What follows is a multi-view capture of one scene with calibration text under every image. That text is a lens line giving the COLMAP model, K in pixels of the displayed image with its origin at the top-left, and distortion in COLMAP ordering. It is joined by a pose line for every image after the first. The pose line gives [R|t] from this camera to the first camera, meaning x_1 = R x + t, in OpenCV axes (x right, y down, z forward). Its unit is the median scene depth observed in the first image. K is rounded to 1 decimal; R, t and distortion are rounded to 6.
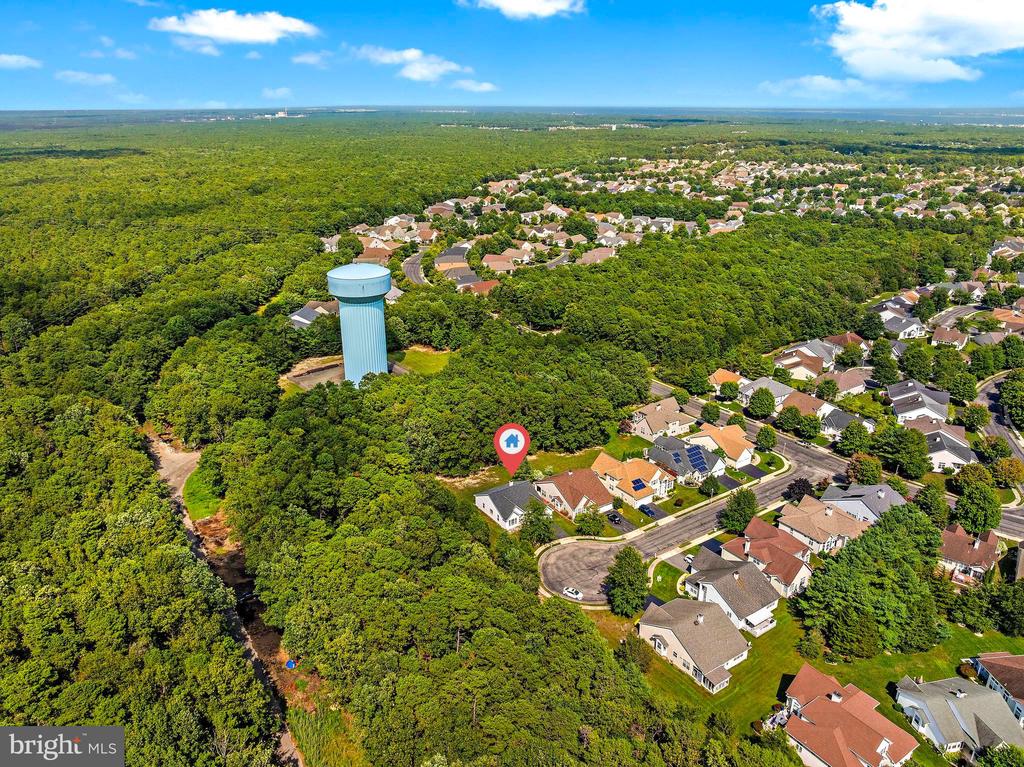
lens RADIAL K [[746.2, 0, 517.3], [0, 746.2, 380.4], [0, 0, 1]] dist [-0.023312, 0.003192]
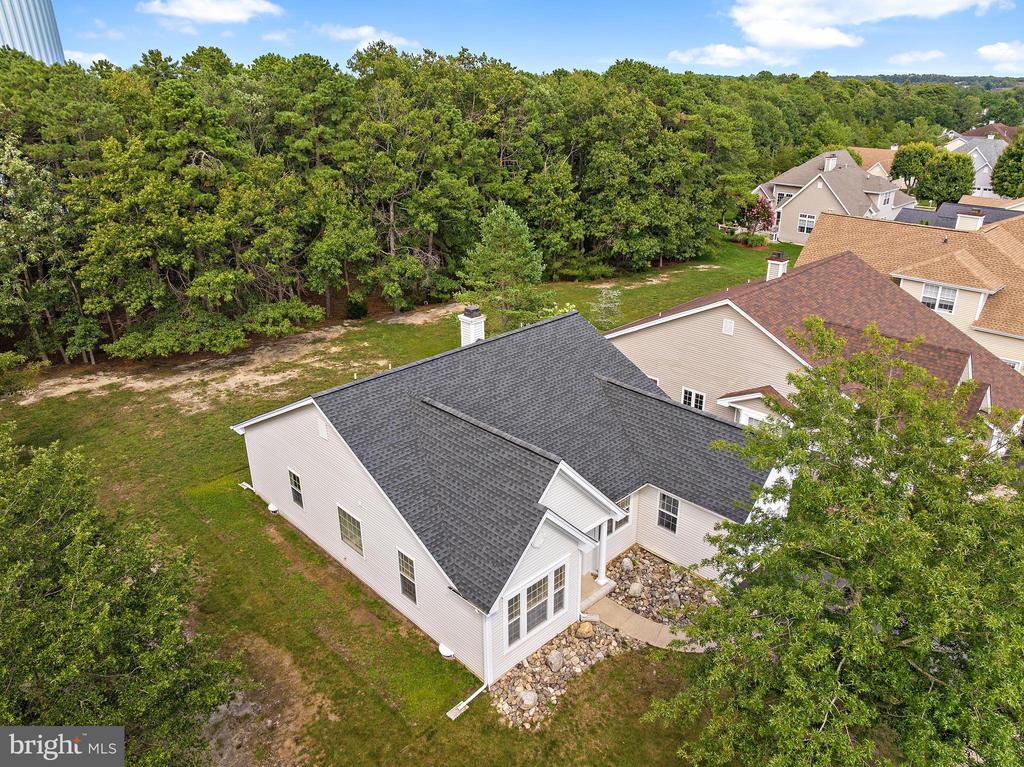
lens RADIAL K [[746.2, 0, 517.3], [0, 746.2, 380.4], [0, 0, 1]] dist [-0.023312, 0.003192]
pose [[0.992110, -0.071750, 0.102806, -0.018752], [0.069329, 0.997230, 0.026930, 0.151753], [-0.104454, -0.019591, 0.994337, 0.885154]]
